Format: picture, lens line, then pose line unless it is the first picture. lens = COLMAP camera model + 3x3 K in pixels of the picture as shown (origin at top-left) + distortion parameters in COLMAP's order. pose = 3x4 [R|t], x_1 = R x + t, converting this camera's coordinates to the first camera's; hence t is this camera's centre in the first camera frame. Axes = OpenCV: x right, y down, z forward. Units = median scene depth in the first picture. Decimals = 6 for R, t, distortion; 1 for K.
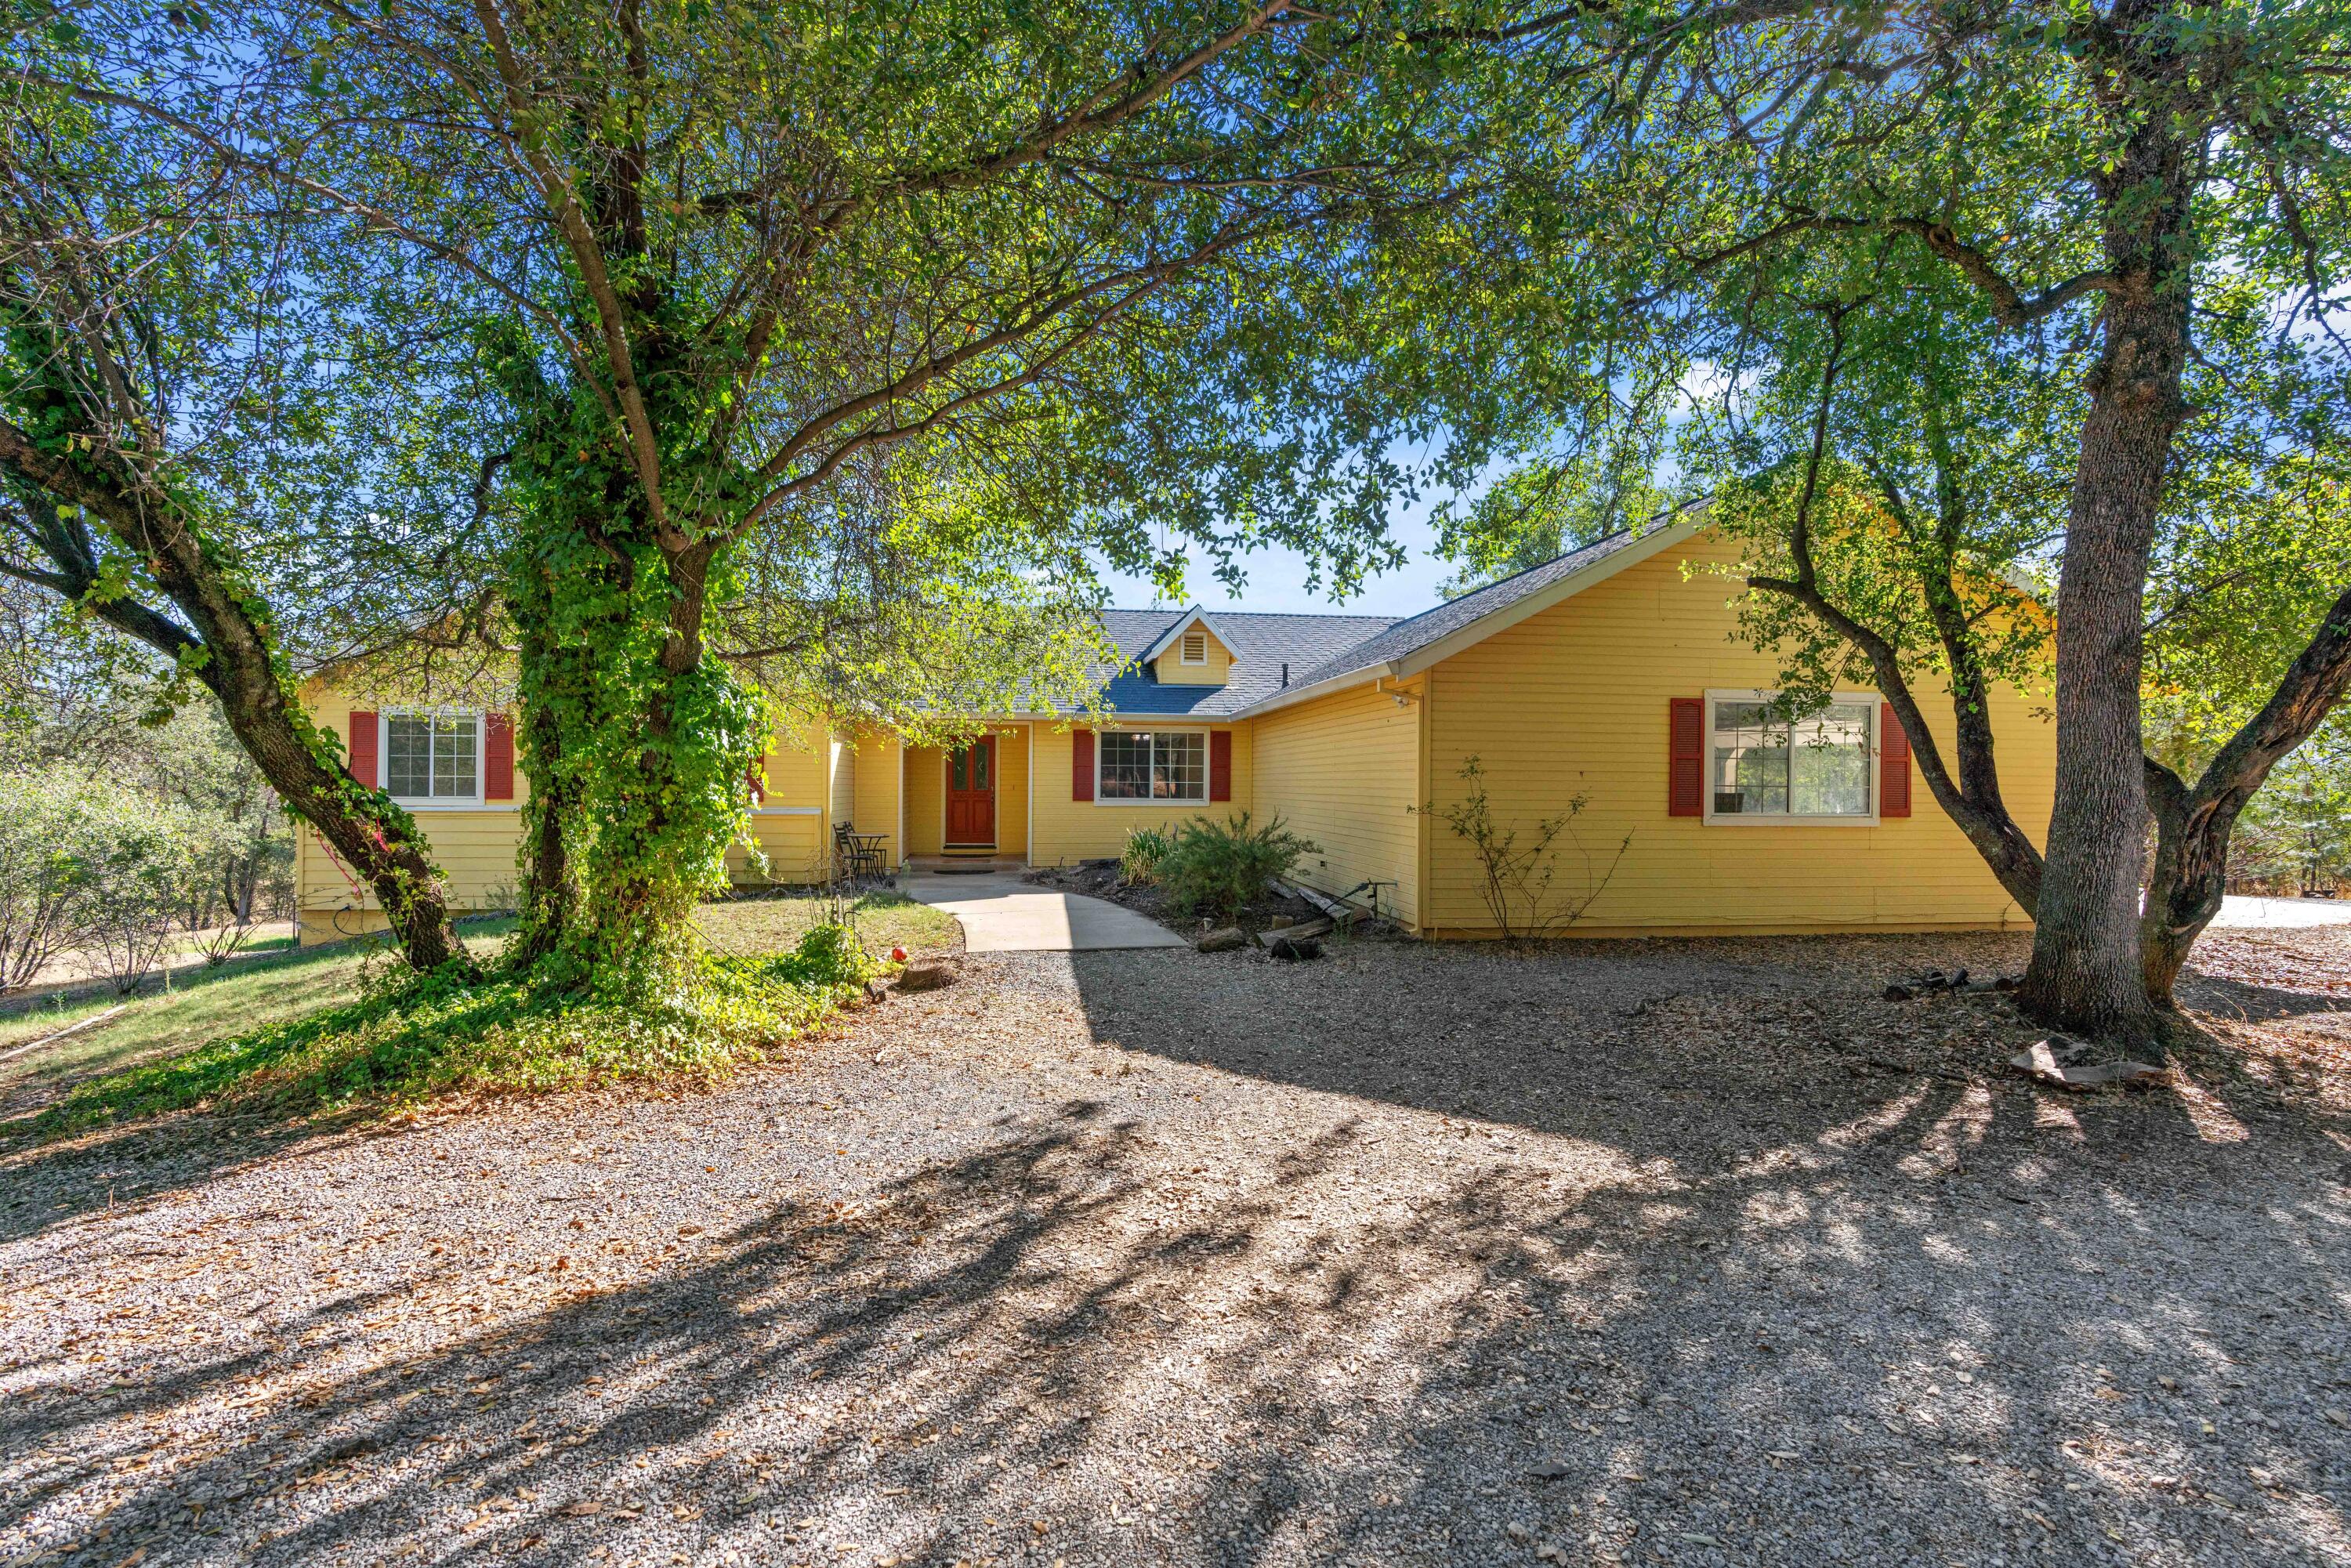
lens RADIAL K [[1054.1, 0, 1132.0], [0, 1054.1, 788.5], [0, 0, 1]] dist [-0.013047, 0.004730]
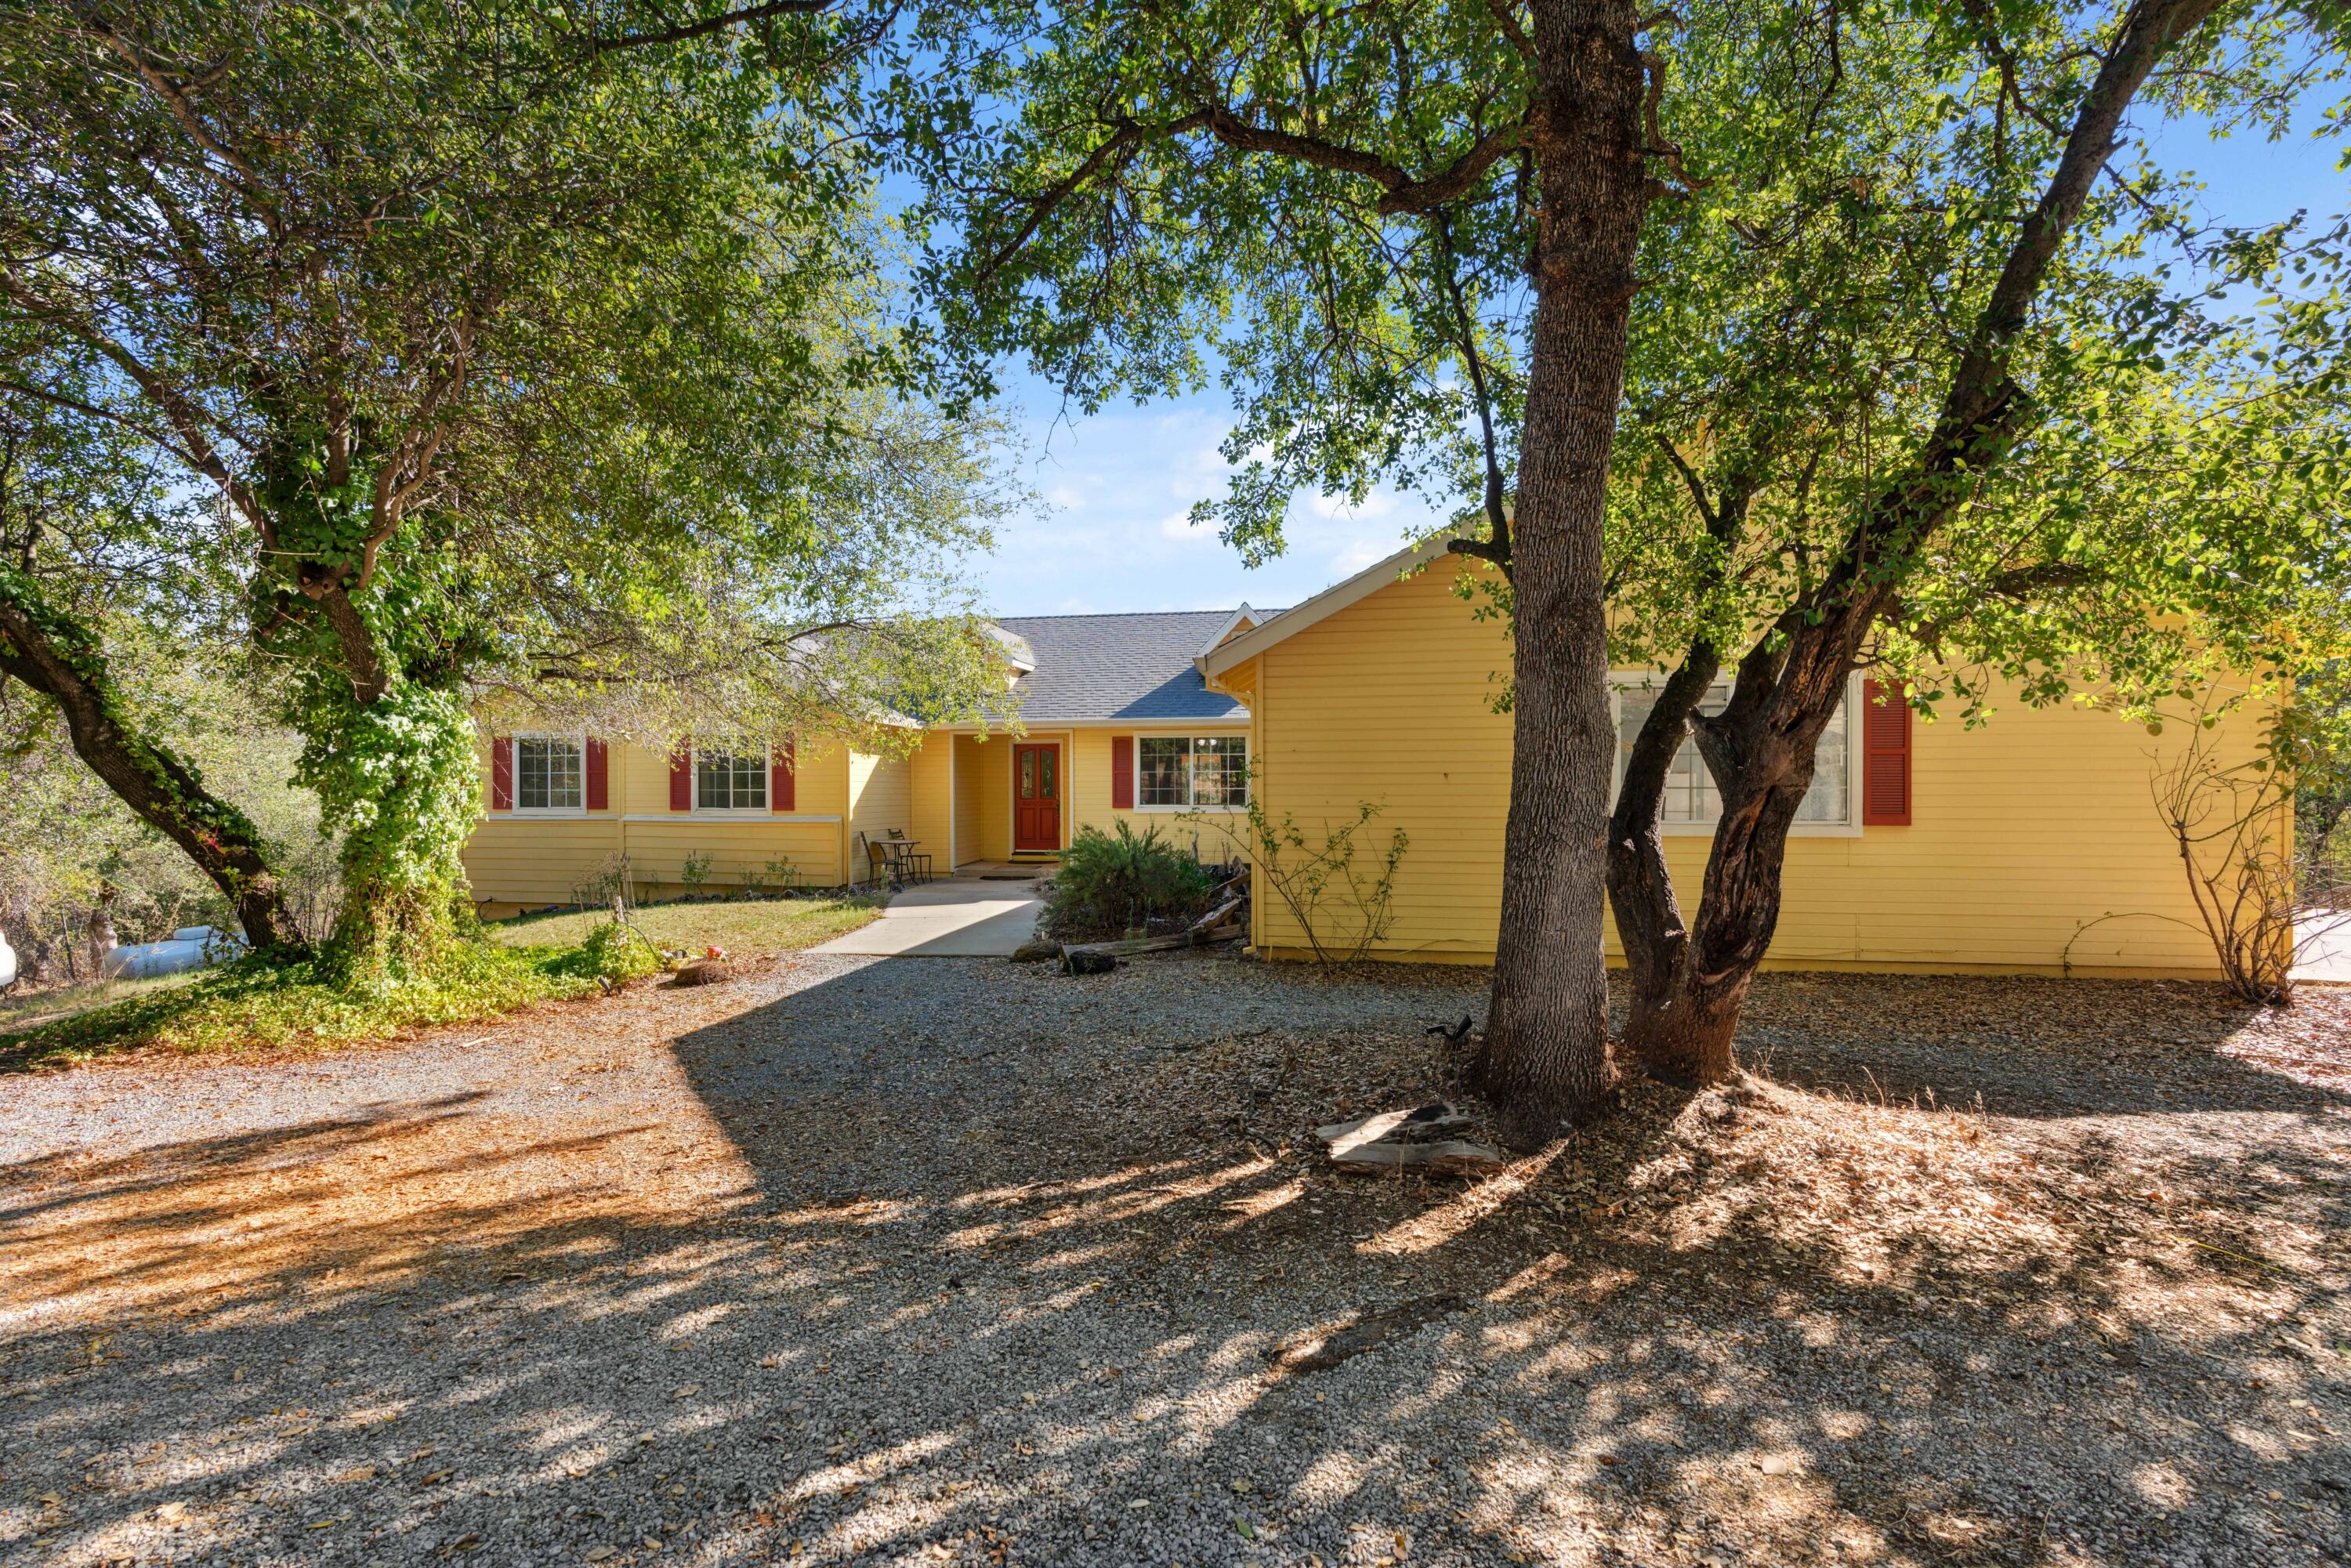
lens RADIAL K [[1054.1, 0, 1123.9], [0, 1054.1, 782.5], [0, 0, 1]] dist [-0.013047, 0.004730]
pose [[0.953983, -0.011910, -0.299624, 0.988433], [0.008679, 0.999889, -0.012113, -0.000303], [0.299735, 0.008955, 0.953981, 0.182829]]
